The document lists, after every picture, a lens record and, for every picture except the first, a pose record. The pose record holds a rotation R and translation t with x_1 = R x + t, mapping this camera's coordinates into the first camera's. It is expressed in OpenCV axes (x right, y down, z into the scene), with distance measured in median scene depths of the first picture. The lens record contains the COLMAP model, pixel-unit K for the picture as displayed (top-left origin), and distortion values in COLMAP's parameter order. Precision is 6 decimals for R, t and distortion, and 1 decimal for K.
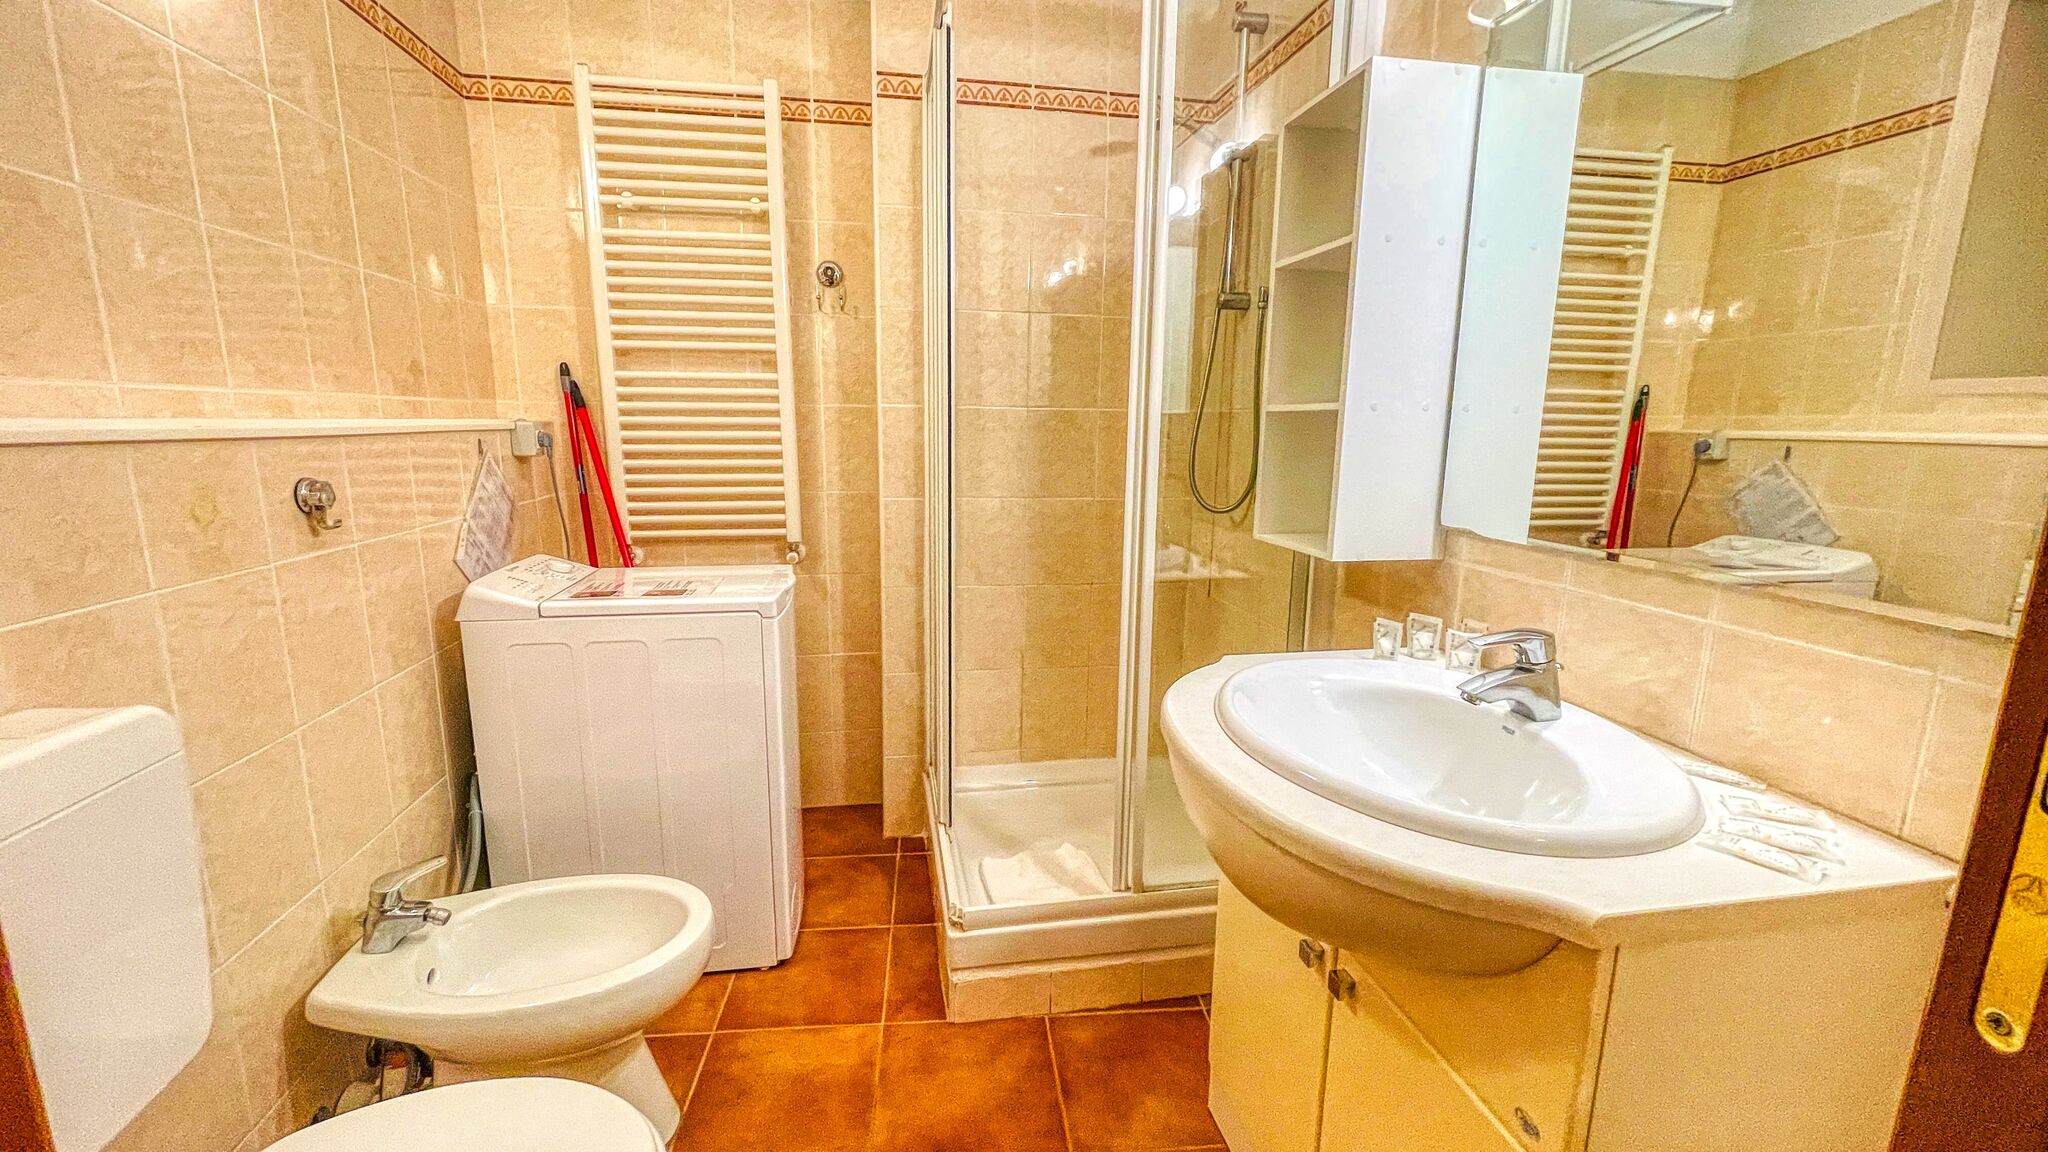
lens RADIAL K [[822.7, 0, 1013.6], [0, 822.7, 568.7], [0, 0, 1]] dist [-0.001755, -0.000370]
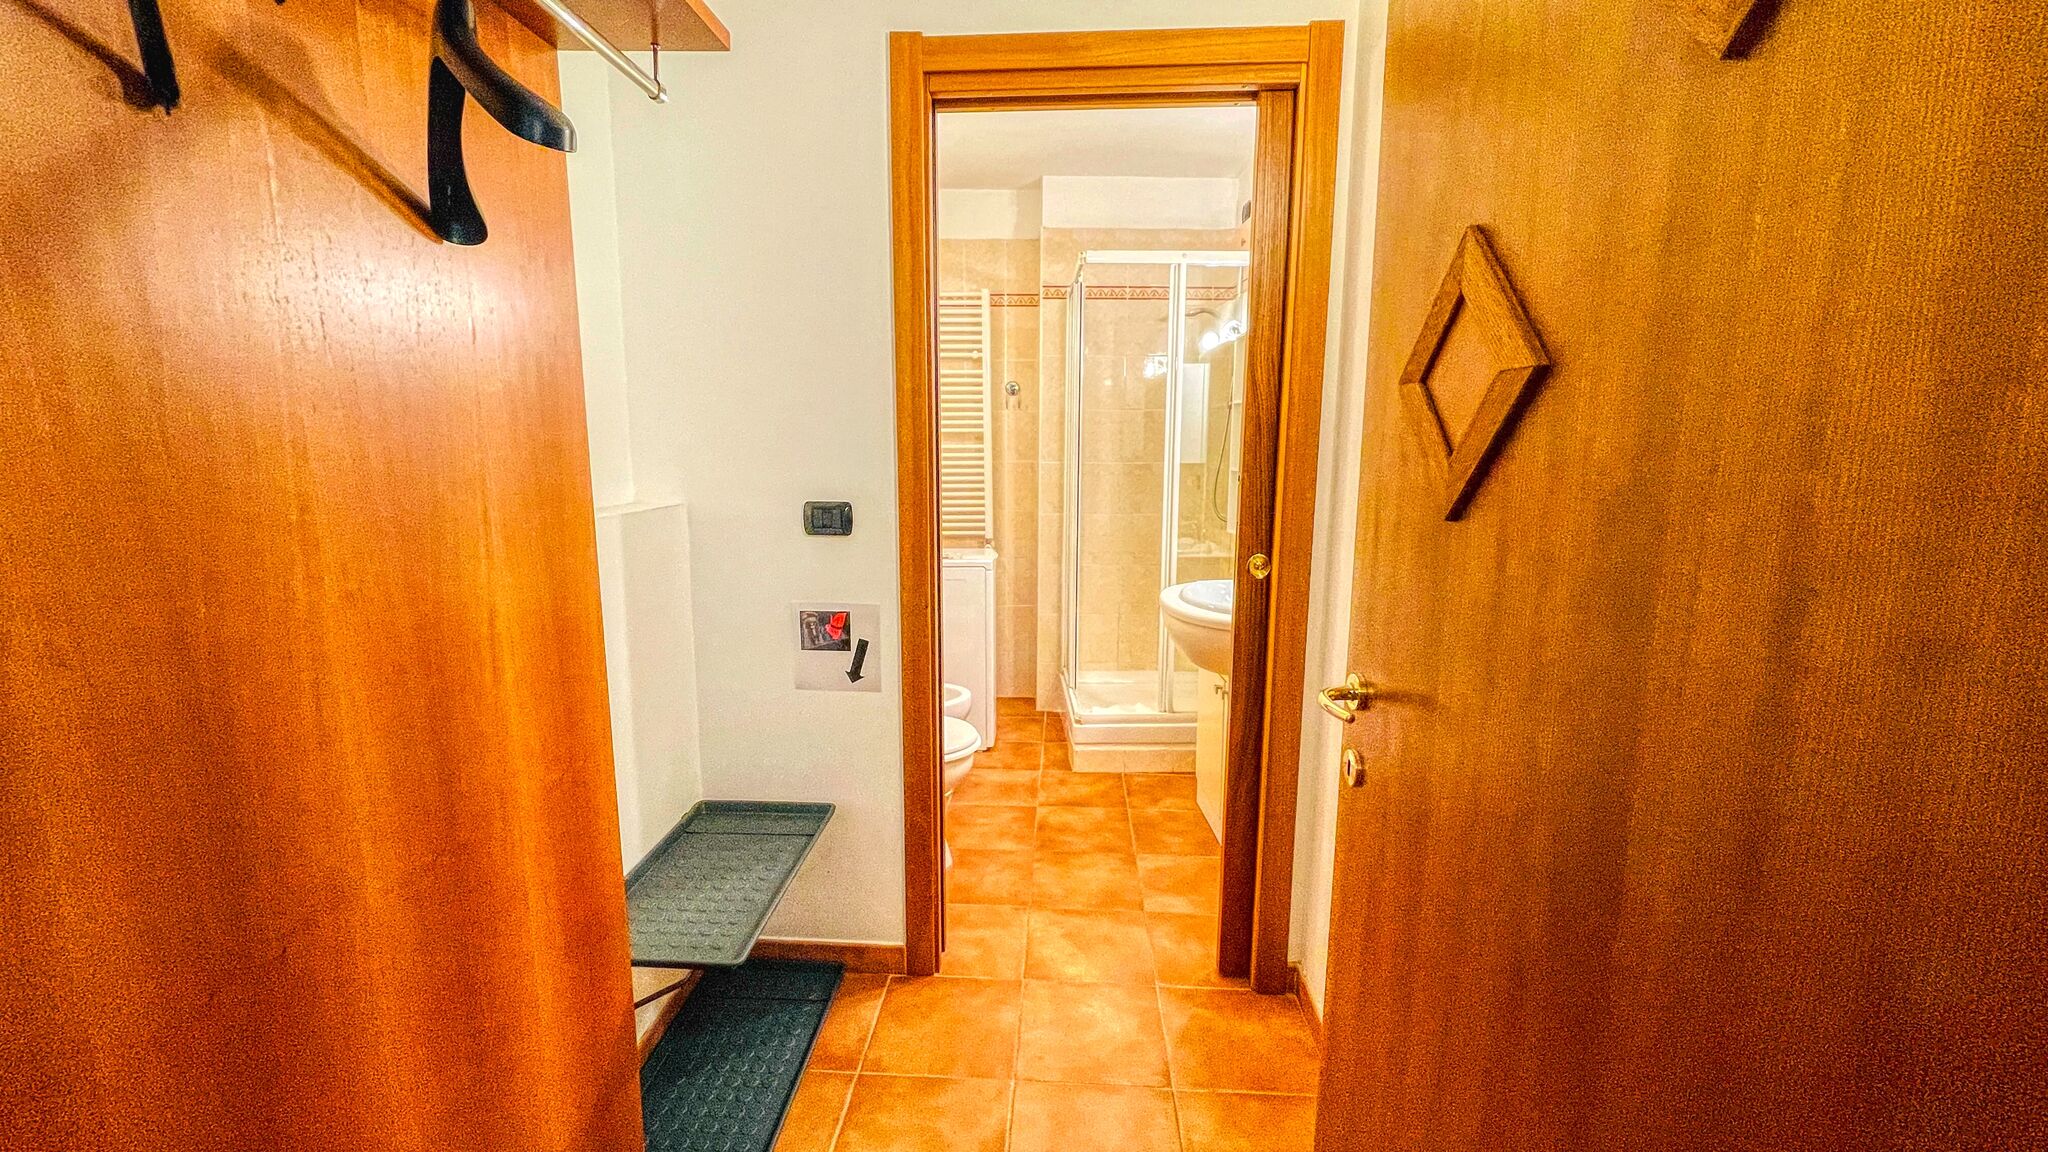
lens RADIAL K [[822.7, 0, 1030.7], [0, 822.7, 569.6], [0, 0, 1]] dist [-0.001755, -0.000370]
pose [[0.990949, 0.015112, -0.133383, 0.059779], [-0.018271, 0.999580, -0.022489, 0.075165], [0.132987, 0.024722, 0.990809, -0.770626]]
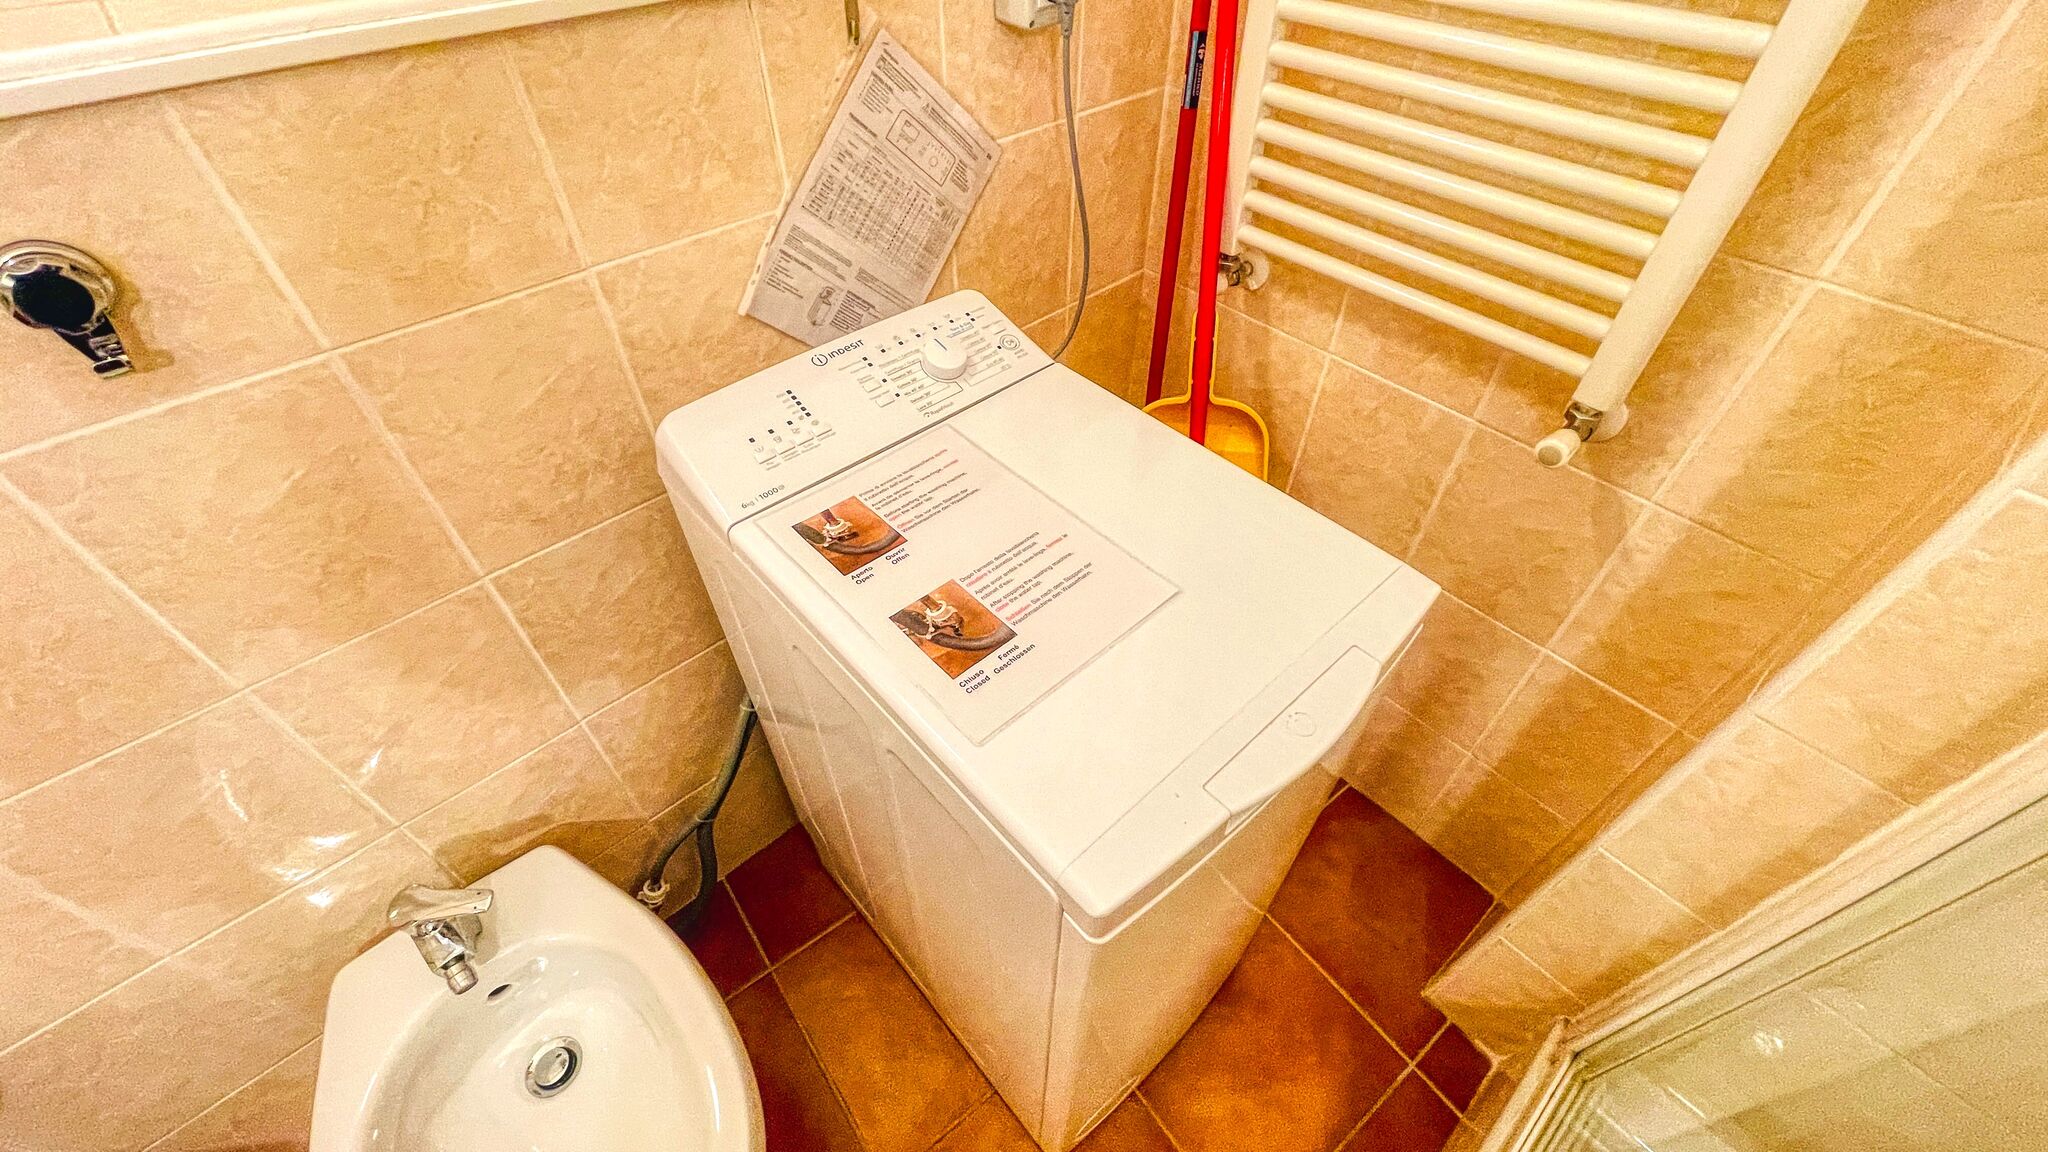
lens RADIAL K [[822.7, 0, 1016.2], [0, 822.7, 583.5], [0, 0, 1]] dist [-0.001755, -0.000370]
pose [[0.535102, 0.604168, -0.590463, -0.157149], [-0.145326, 0.754362, 0.640171, -0.169320], [0.832193, -0.256747, 0.491462, 0.651142]]
